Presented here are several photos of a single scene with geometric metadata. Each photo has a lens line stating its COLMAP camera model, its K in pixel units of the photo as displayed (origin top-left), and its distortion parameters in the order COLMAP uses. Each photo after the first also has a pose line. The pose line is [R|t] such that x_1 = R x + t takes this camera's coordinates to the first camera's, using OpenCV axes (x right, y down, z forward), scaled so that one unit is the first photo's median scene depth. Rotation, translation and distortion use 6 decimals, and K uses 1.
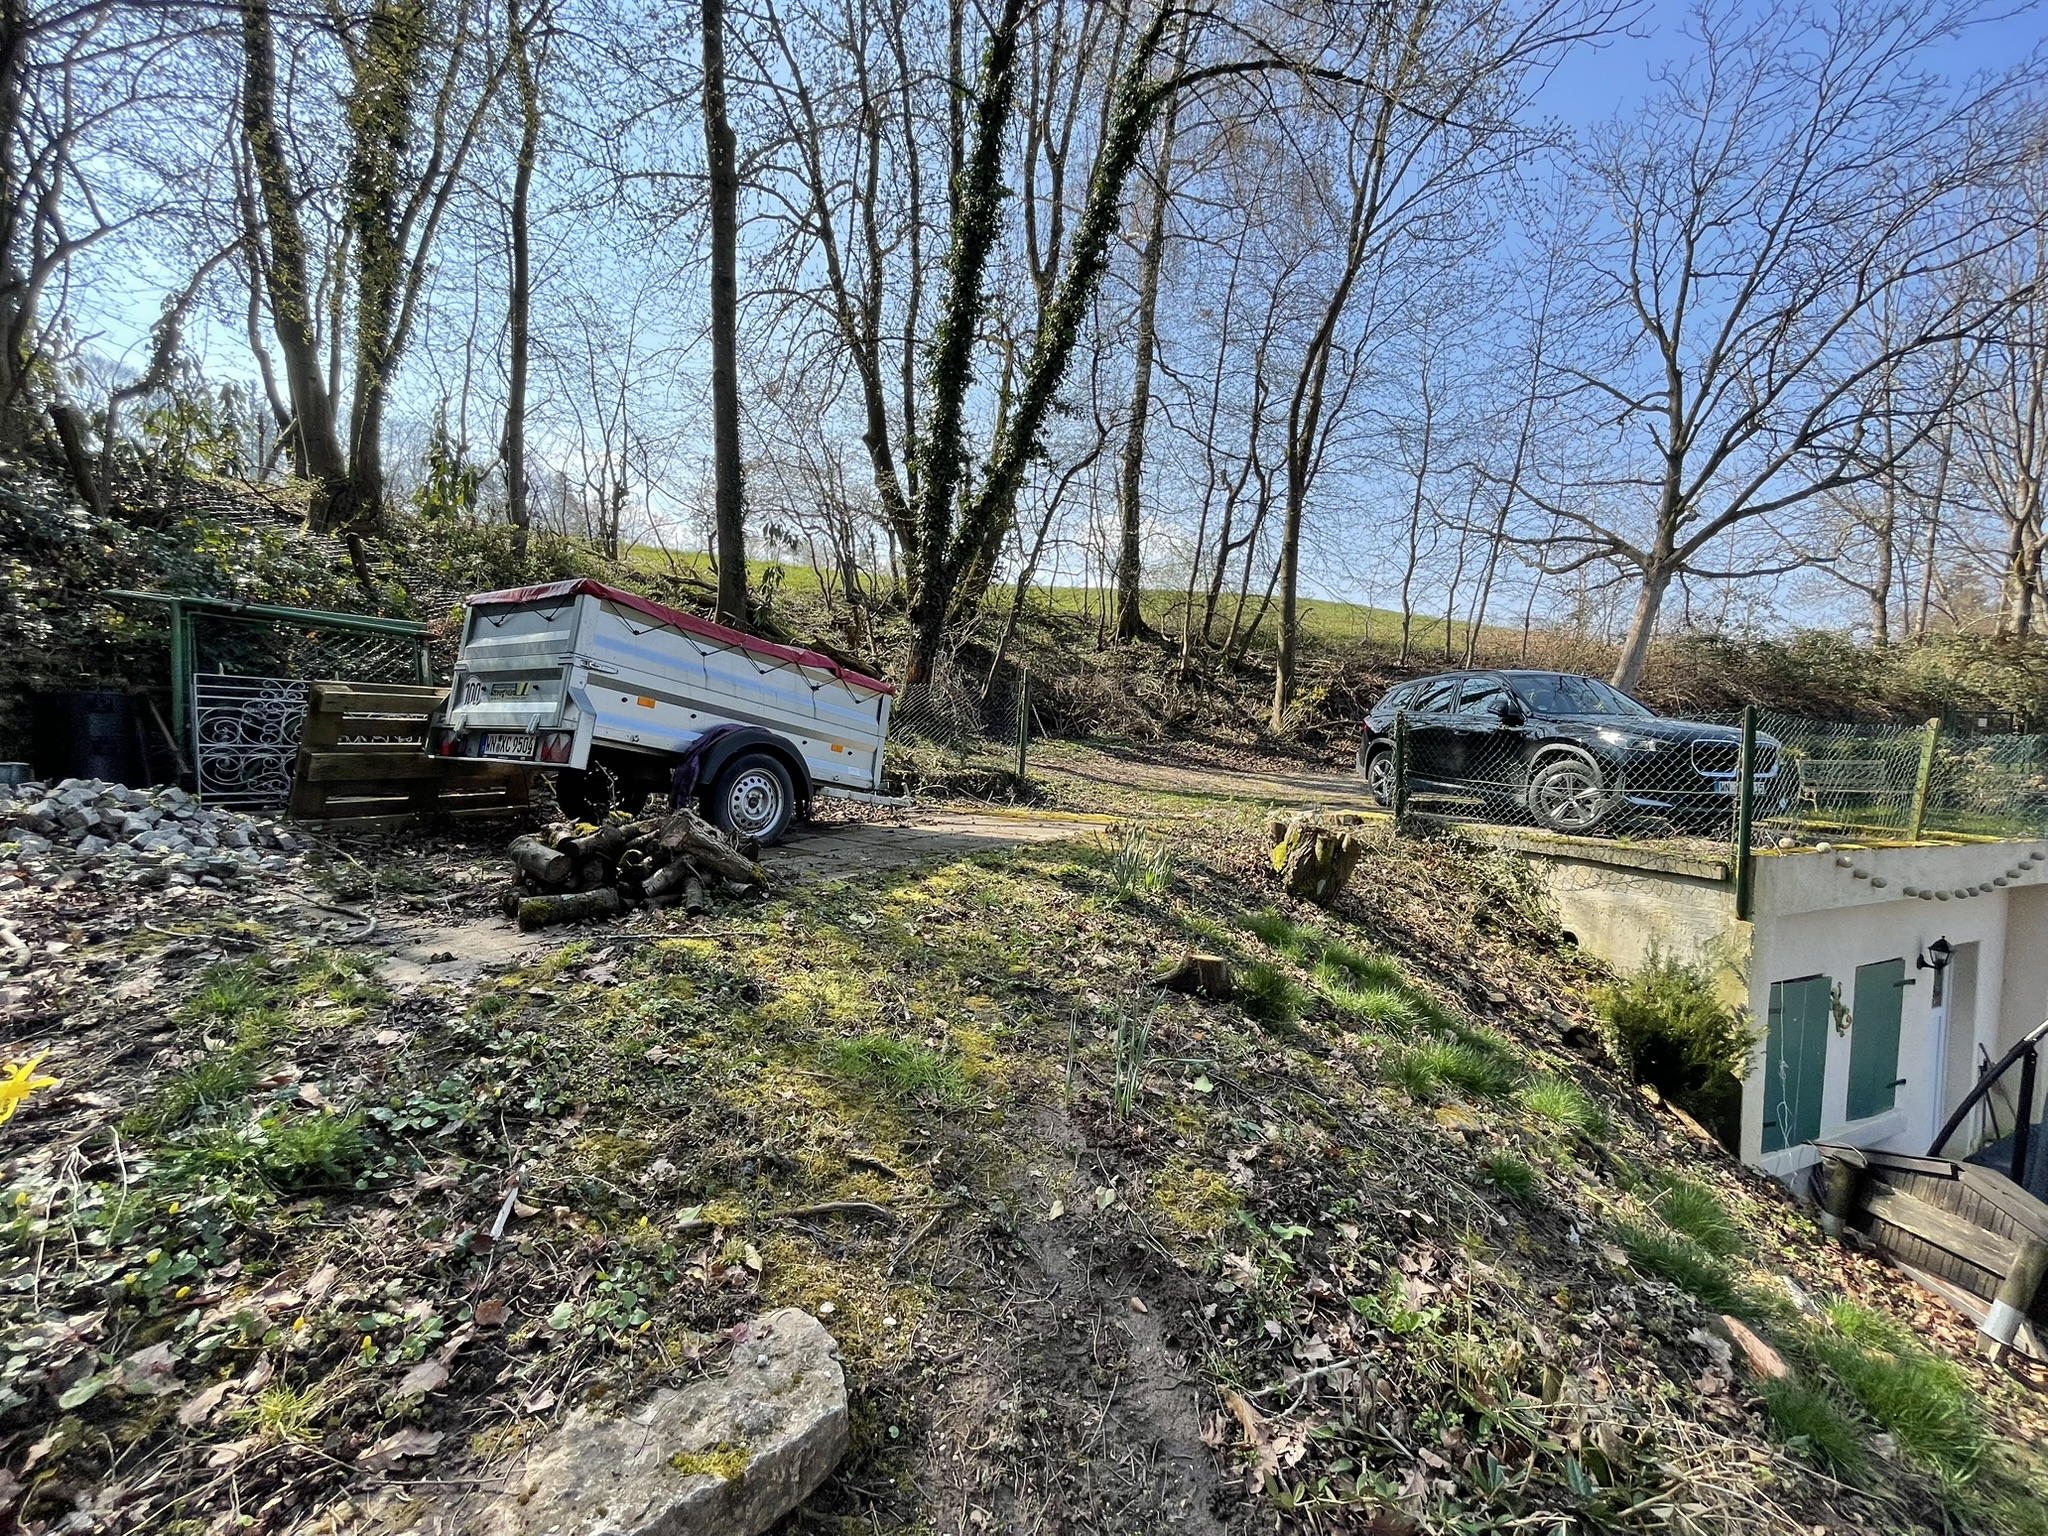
lens RADIAL K [[823.2, 0, 1025.7], [0, 823.2, 756.3], [0, 0, 1]] dist [-0.003085, -0.000508]
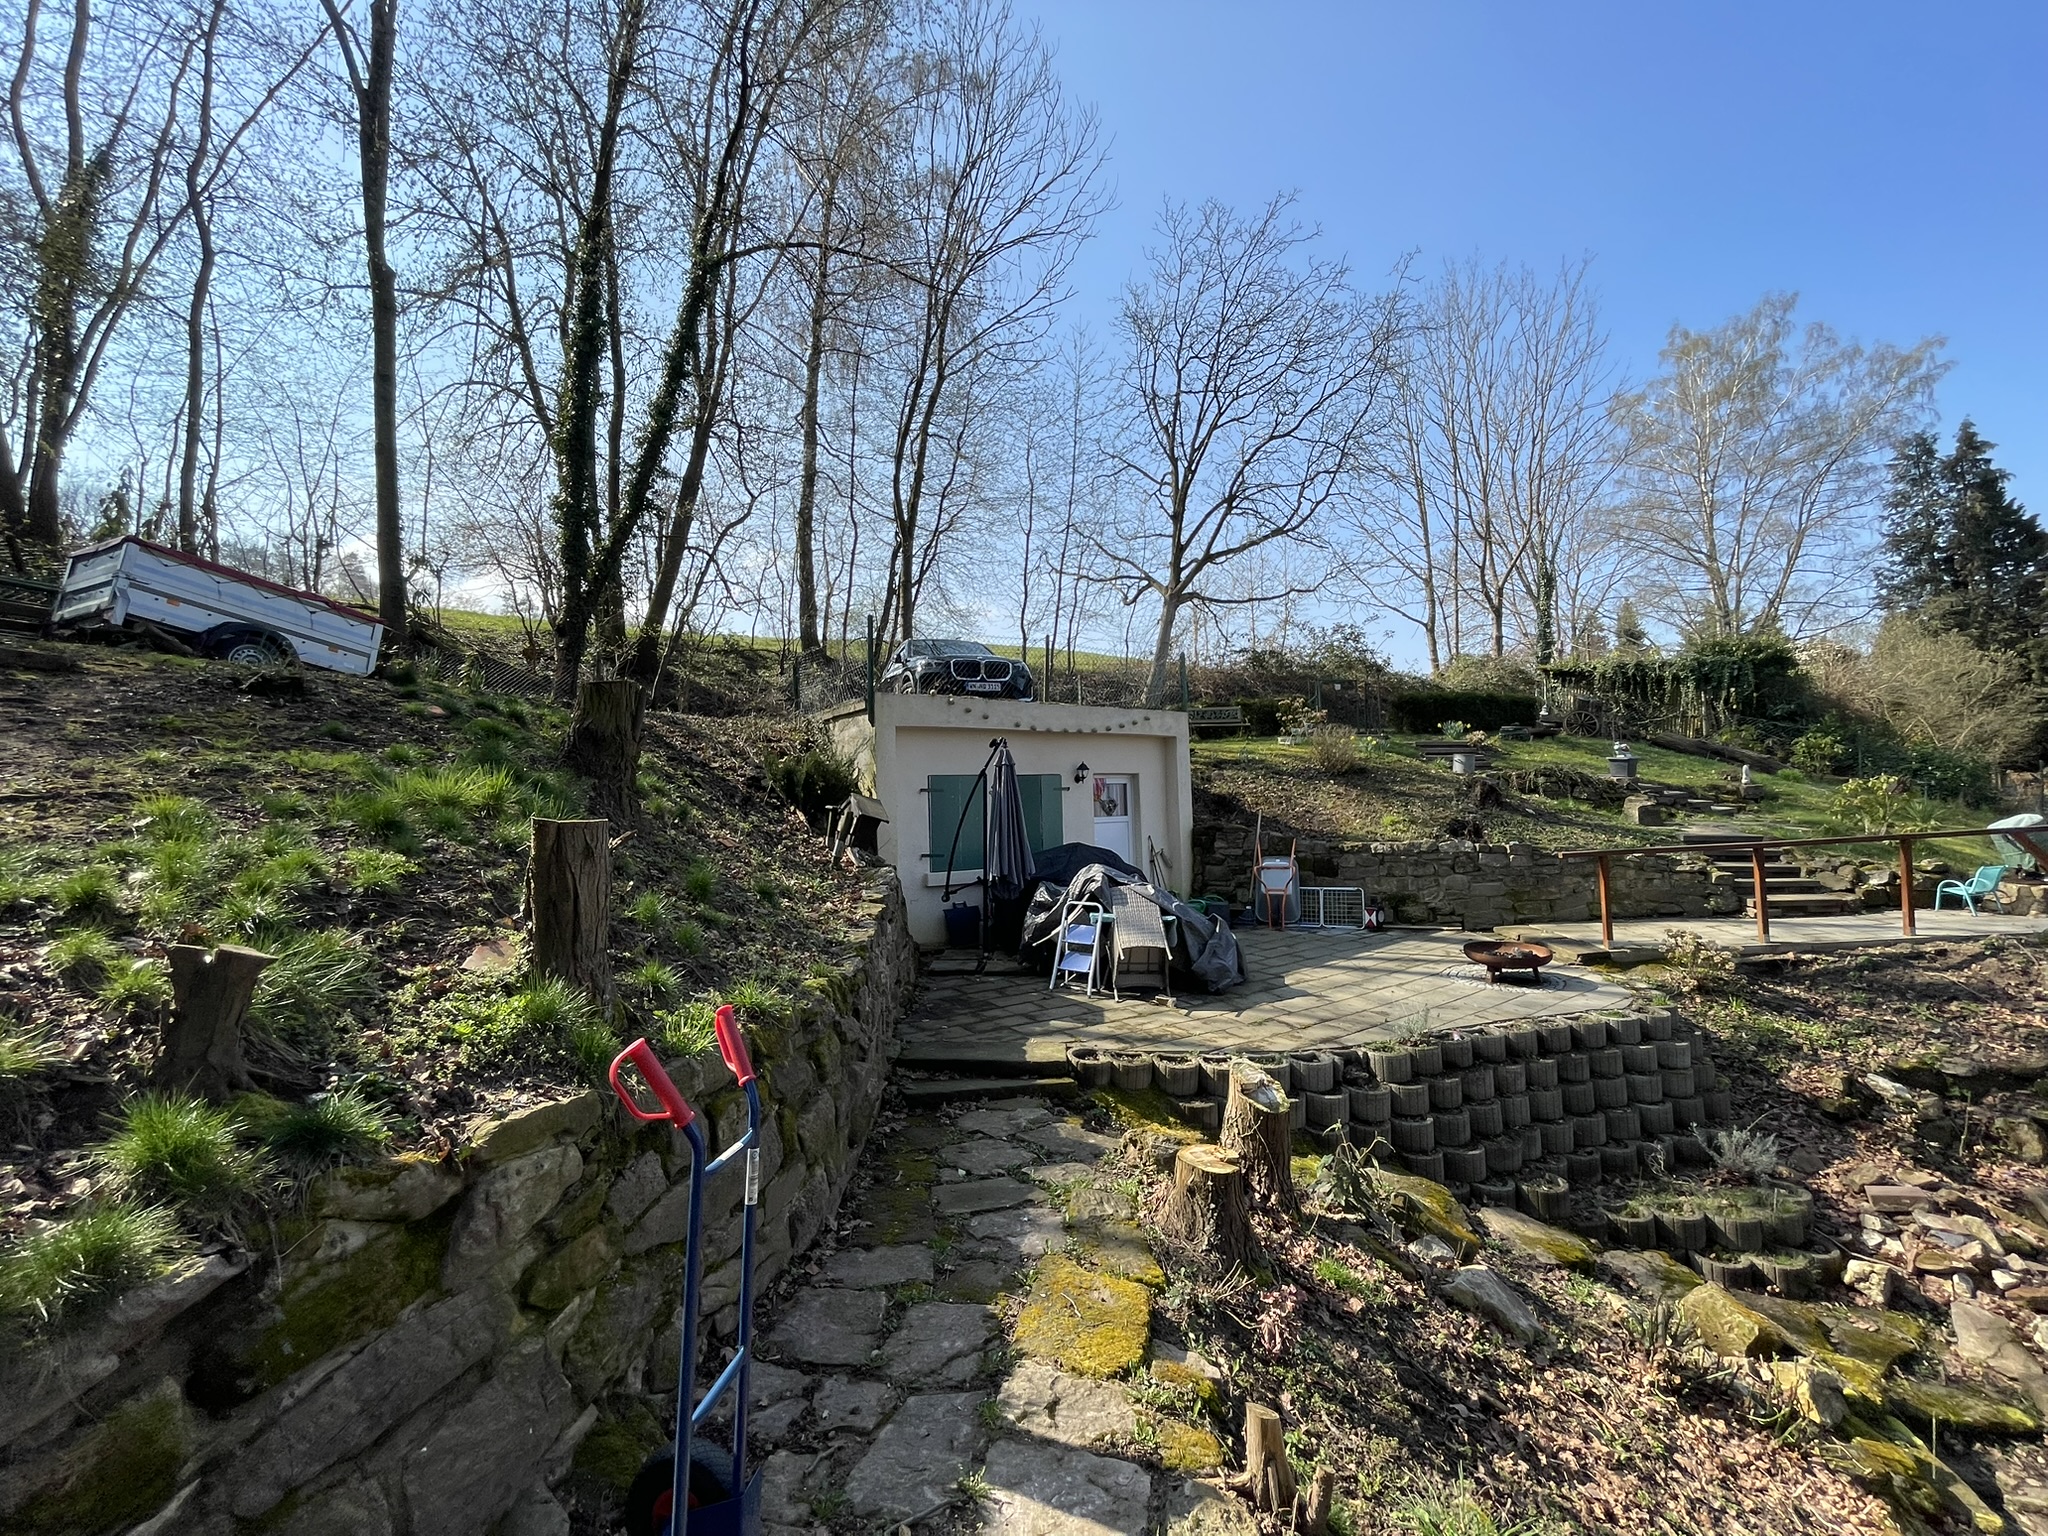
lens RADIAL K [[823.2, 0, 1025.7], [0, 823.2, 756.3], [0, 0, 1]] dist [-0.003085, -0.000508]
pose [[0.983441, -0.046907, 0.175054, 0.349392], [0.062156, 0.994637, -0.082667, 0.175587], [-0.170237, 0.092179, 0.981082, -0.361220]]
